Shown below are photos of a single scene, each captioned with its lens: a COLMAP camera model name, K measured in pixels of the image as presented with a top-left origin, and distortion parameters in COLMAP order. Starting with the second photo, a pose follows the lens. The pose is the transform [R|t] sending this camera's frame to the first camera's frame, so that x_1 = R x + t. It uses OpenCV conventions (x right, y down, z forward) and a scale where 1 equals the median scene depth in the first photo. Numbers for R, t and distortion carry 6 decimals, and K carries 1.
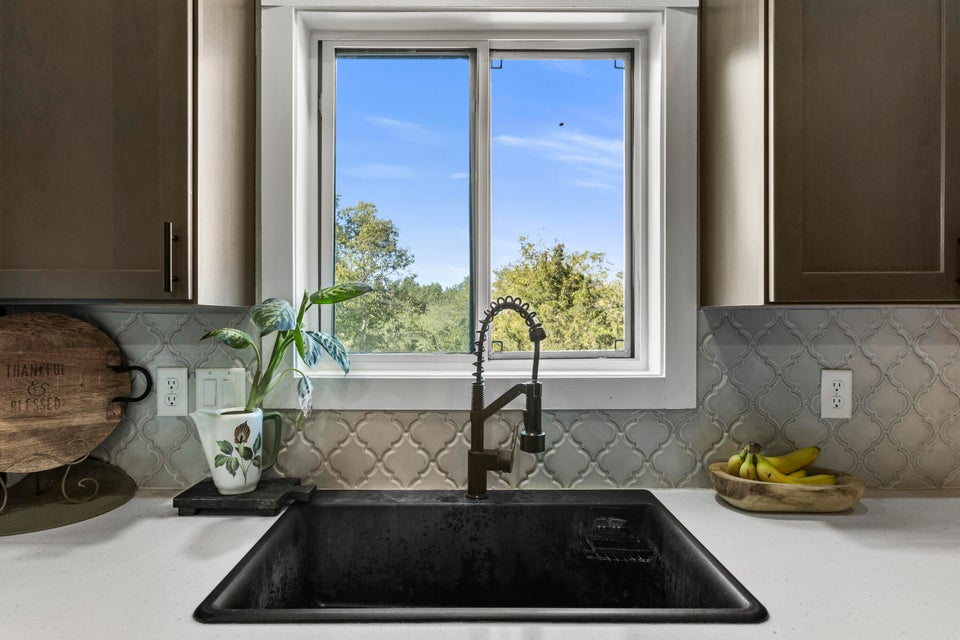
lens RADIAL K [[547.2, 0, 480.0], [0, 547.2, 320.0], [0, 0, 1]] dist [0.000828, 0.000107]
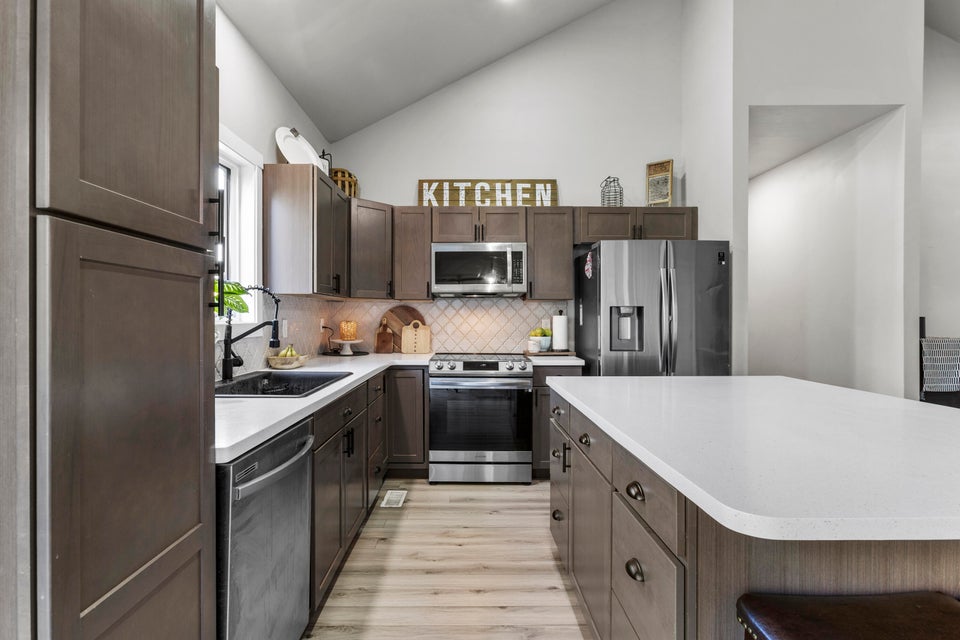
lens RADIAL K [[484.4, 0, 474.2], [0, 484.4, 318.0], [0, 0, 1]] dist [-0.004386, 0.000276]
pose [[-0.004081, -0.001797, 0.999990, -1.750980], [0.008660, 0.999961, 0.001832, 0.089625], [-0.999954, 0.008667, -0.004066, 0.084883]]
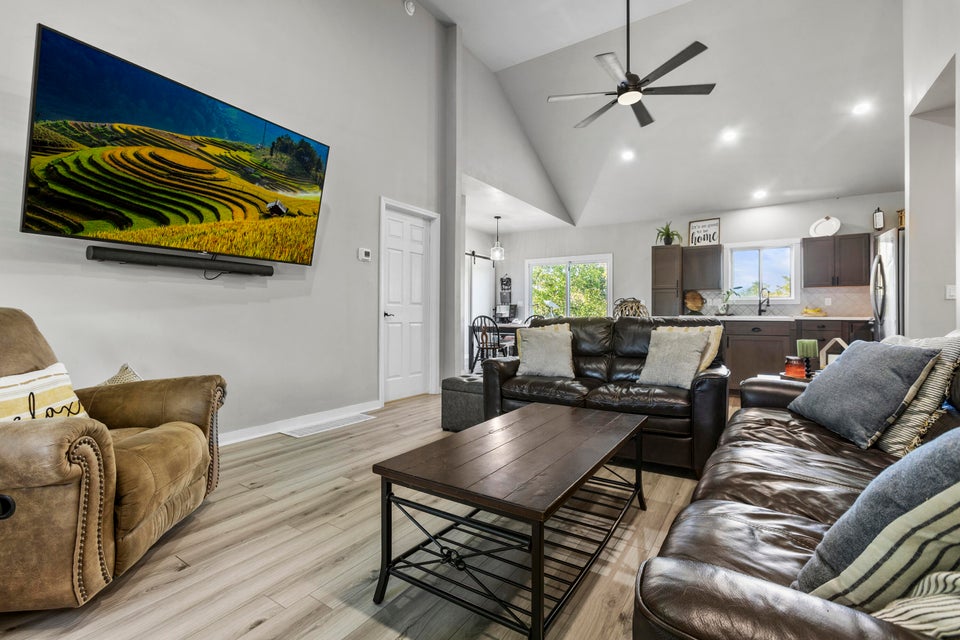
lens RADIAL K [[441.1, 0, 464.0], [0, 441.1, 311.8], [0, 0, 1]] dist [-0.007827, 0.000545]
pose [[0.824985, 0.002096, -0.565150, 0.047326], [-0.012271, 0.999824, -0.014203, 0.385109], [0.565021, 0.018652, 0.824866, -5.685221]]
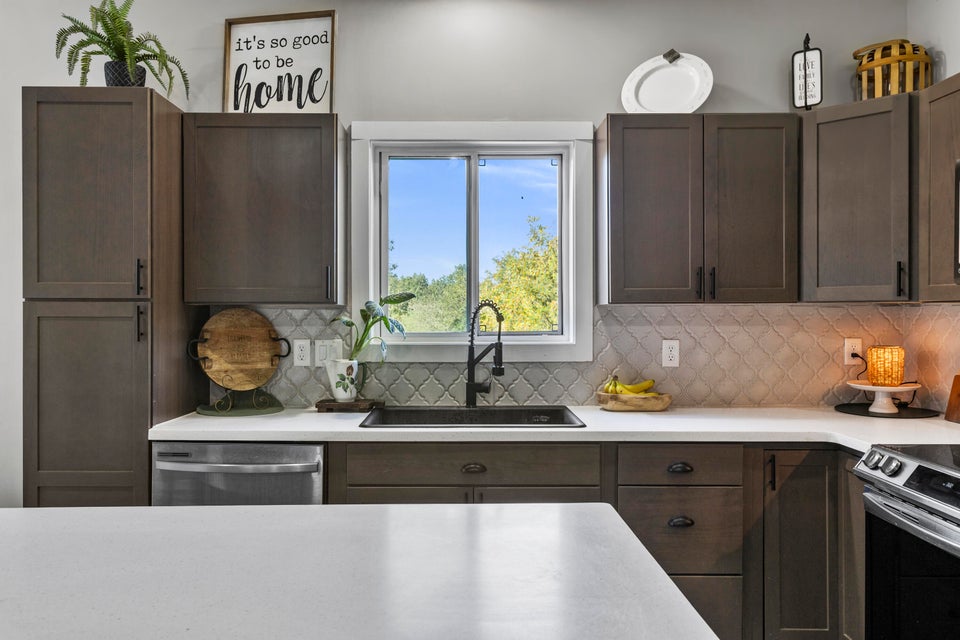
lens RADIAL K [[739.2, 0, 480.0], [0, 739.2, 320.0], [0, 0, 1]] dist [0.006882, 0.002443]
pose [[0.999987, -0.001722, 0.004752, 0.012842], [0.001739, 0.999992, -0.003688, 0.034622], [-0.004745, 0.003697, 0.999982, -1.457287]]
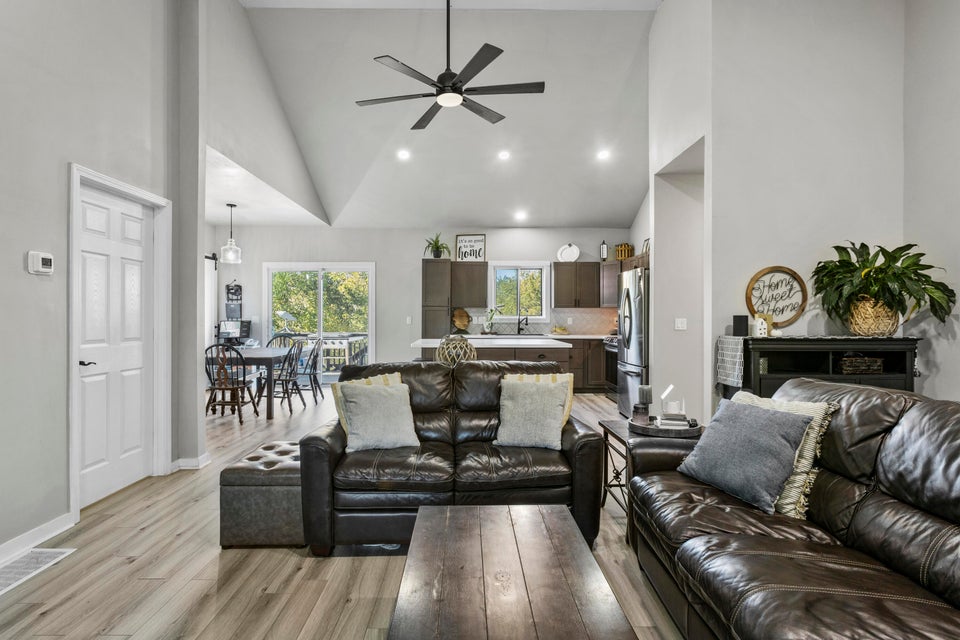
lens RADIAL K [[505.2, 0, 473.8], [0, 505.2, 316.8], [0, 0, 1]] dist [-0.025704, 0.020870]
pose [[0.999881, 0.002095, 0.015256, -0.684897], [-0.001966, 0.999962, -0.008459, 0.143445], [-0.015274, 0.008428, 0.999848, -5.521783]]
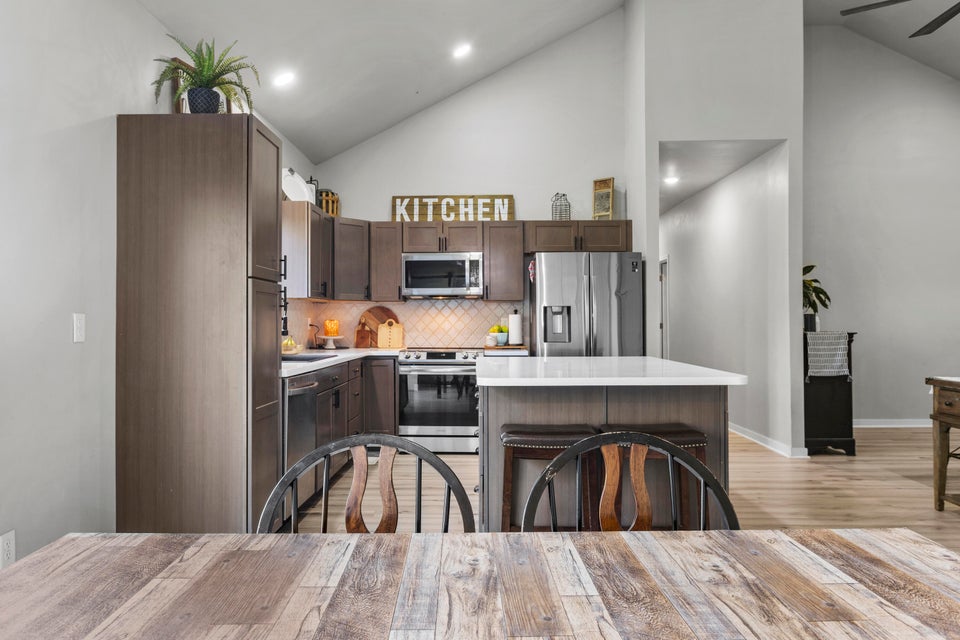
lens RADIAL K [[662.7, 0, 479.8], [0, 662.7, 316.9], [0, 0, 1]] dist [-0.001623, -0.000276]
pose [[0.014446, 0.007201, 0.999870, -3.532058], [0.012296, 0.999897, -0.007379, 0.135509], [-0.999820, 0.012401, 0.014356, -0.288455]]
